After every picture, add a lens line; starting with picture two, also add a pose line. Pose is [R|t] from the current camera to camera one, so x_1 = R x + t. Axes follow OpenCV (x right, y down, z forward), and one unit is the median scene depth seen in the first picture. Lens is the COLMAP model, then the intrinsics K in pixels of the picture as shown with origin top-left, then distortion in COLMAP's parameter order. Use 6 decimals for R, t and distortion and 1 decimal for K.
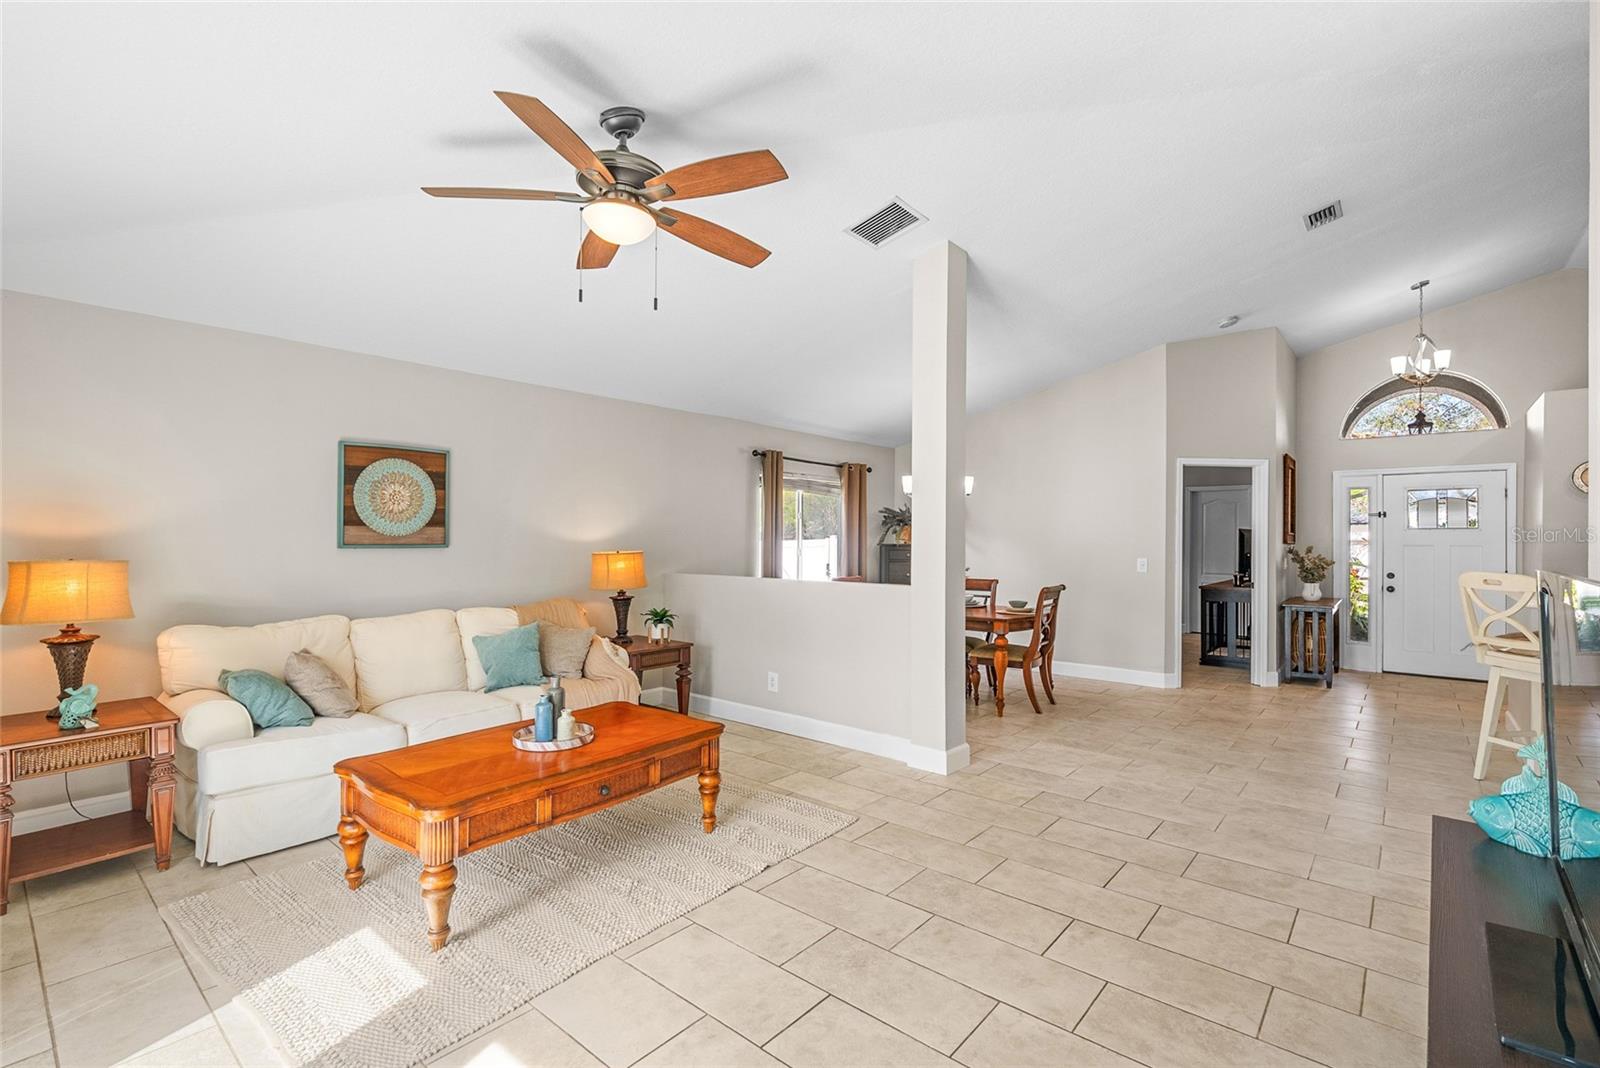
lens RADIAL K [[725.4, 0, 808.1], [0, 725.4, 531.5], [0, 0, 1]] dist [0.003865, 0.000950]
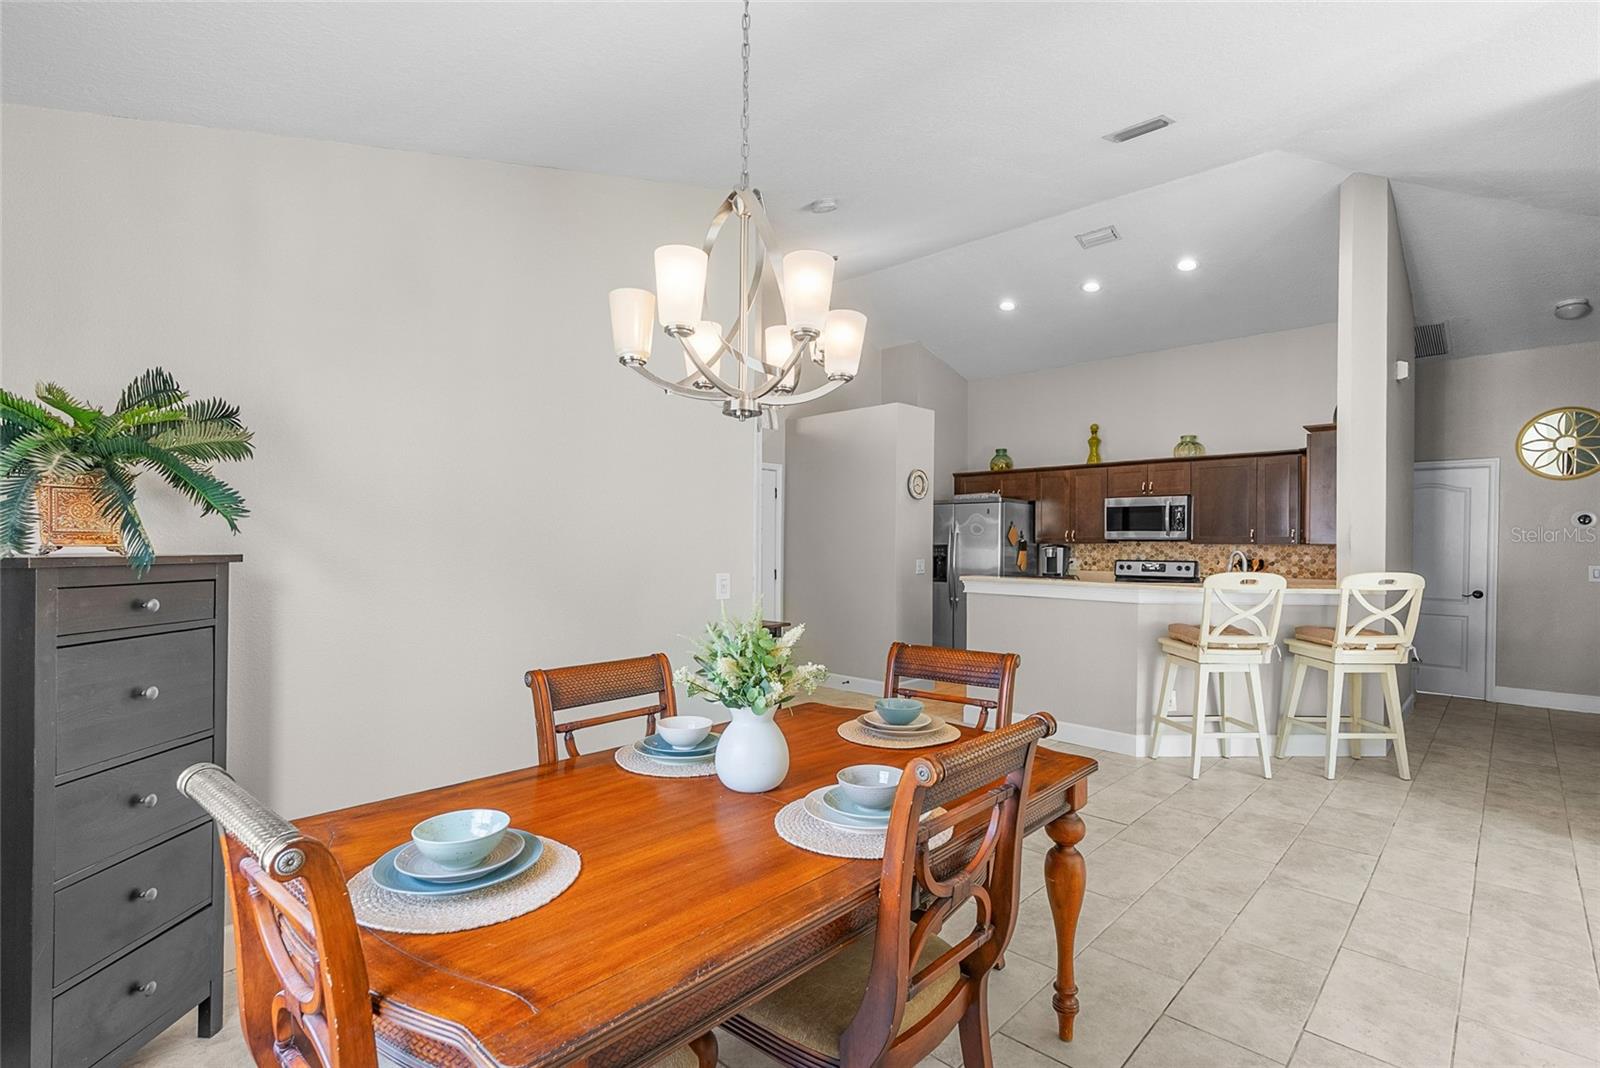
lens RADIAL K [[746.4, 0, 796.4], [0, 746.4, 542.1], [0, 0, 1]] dist [-0.001997, -0.000474]
pose [[0.074306, -0.004750, 0.997224, -0.098683], [-0.013392, 0.999894, 0.005760, 0.010891], [-0.997146, -0.013783, 0.074234, 1.014621]]
